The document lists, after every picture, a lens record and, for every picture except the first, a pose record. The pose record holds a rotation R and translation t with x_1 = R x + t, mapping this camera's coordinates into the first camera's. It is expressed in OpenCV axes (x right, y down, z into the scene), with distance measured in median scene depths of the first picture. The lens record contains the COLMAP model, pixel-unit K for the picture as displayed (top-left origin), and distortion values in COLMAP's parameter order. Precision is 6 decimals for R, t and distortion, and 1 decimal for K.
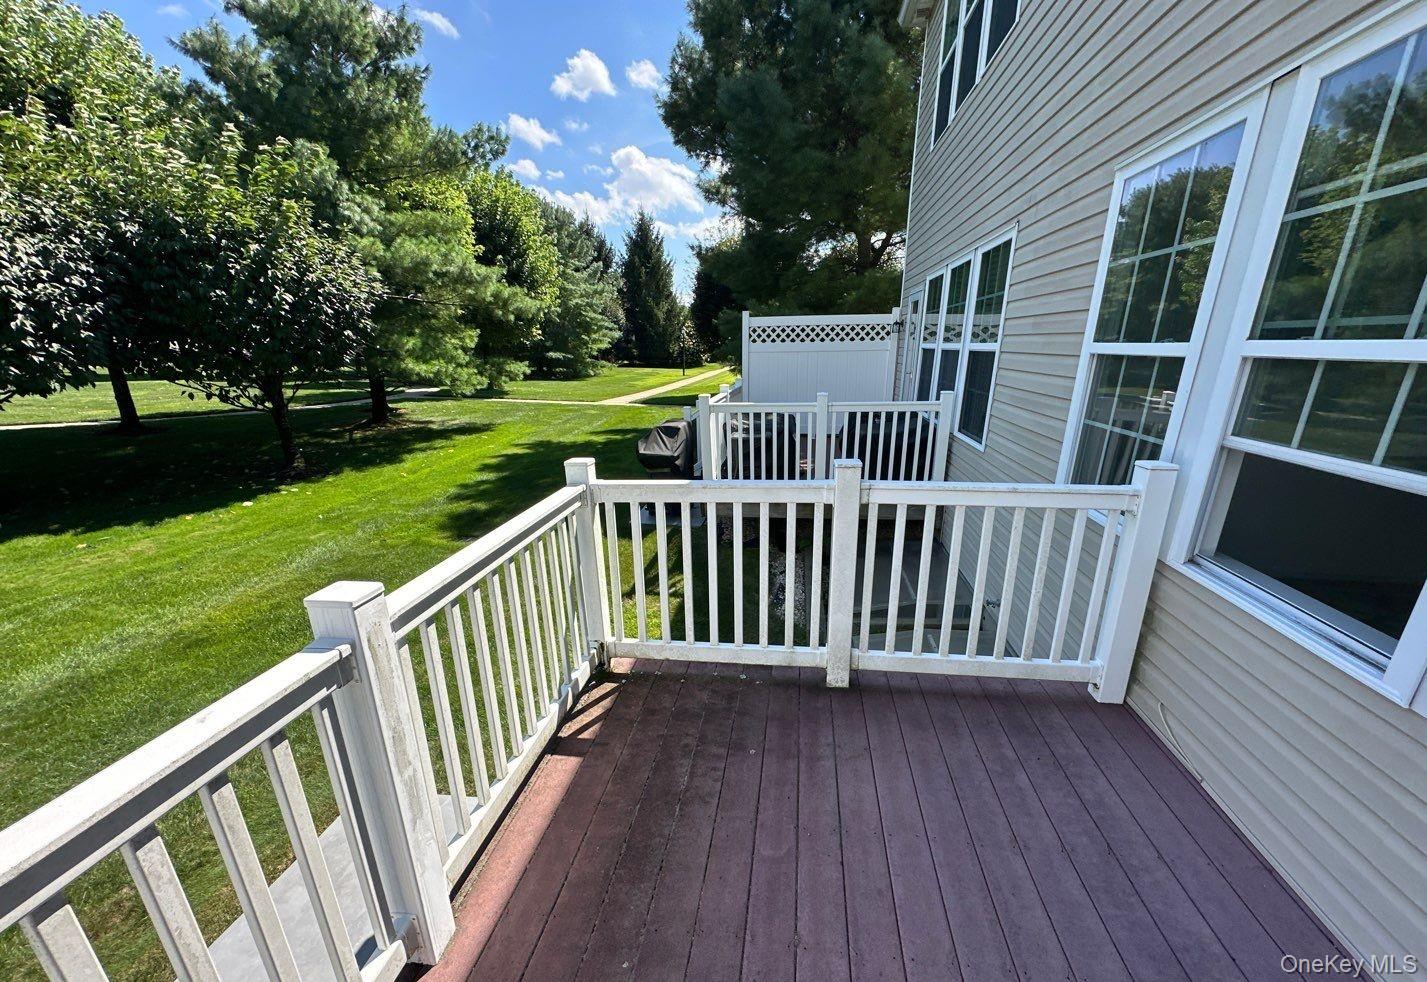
lens RADIAL K [[575.4, 0, 720.1], [0, 575.4, 533.3], [0, 0, 1]] dist [-0.000738, -0.000011]
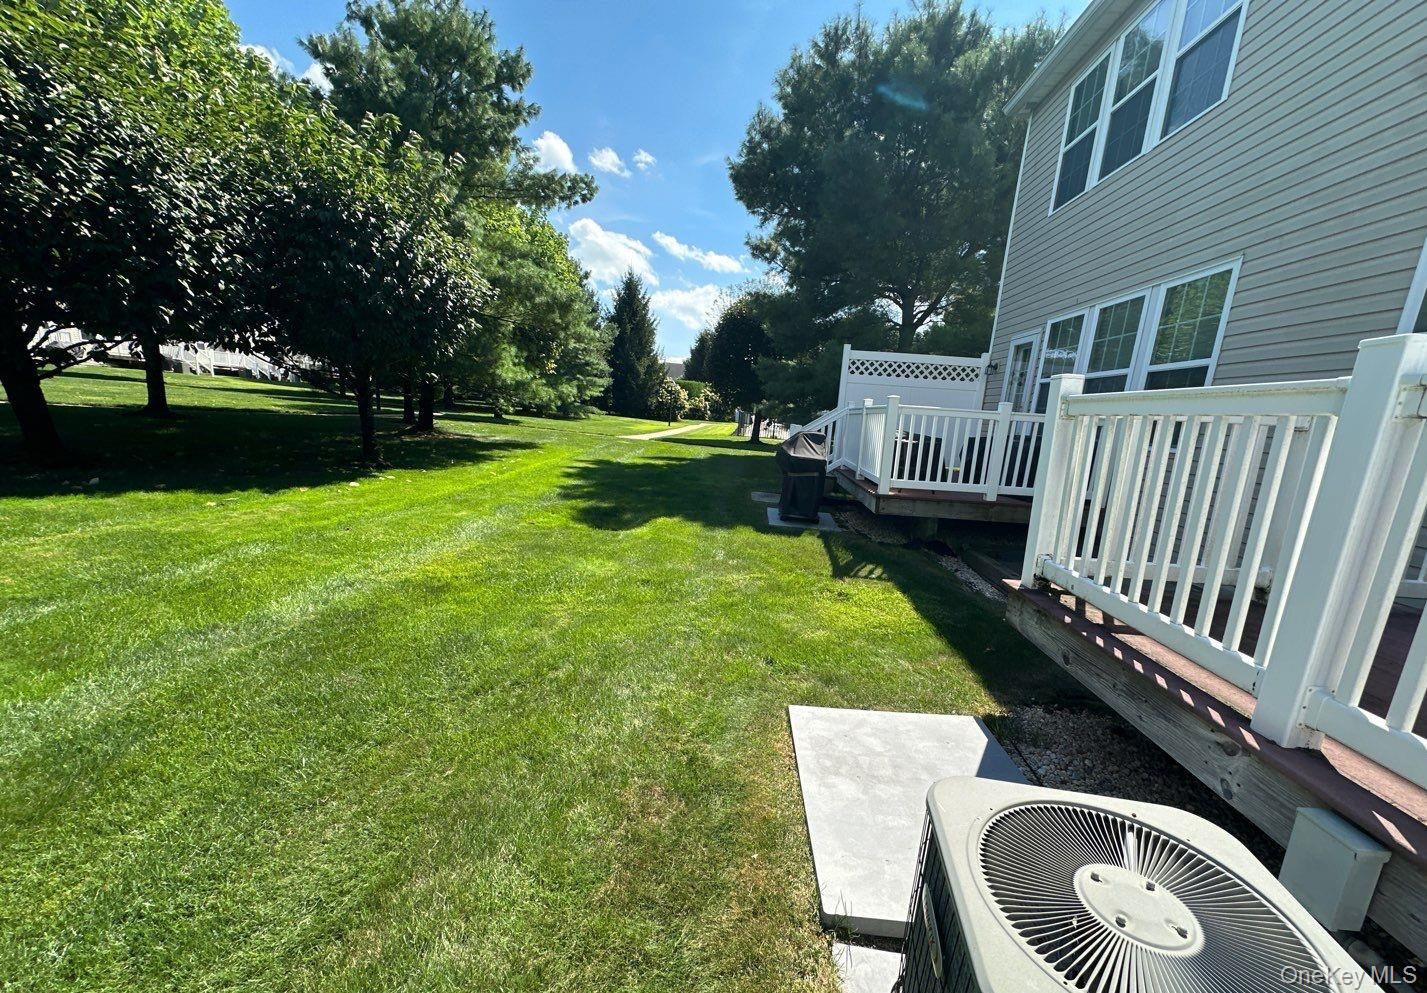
lens RADIAL K [[569.8, 0, 715.7], [0, 569.8, 537.2], [0, 0, 1]] dist [0.000259, -0.000022]
pose [[0.992720, 0.061063, 0.103820, -0.283802], [-0.050344, 0.993416, -0.102909, 0.089942], [-0.109420, 0.096933, 0.989258, 0.014003]]
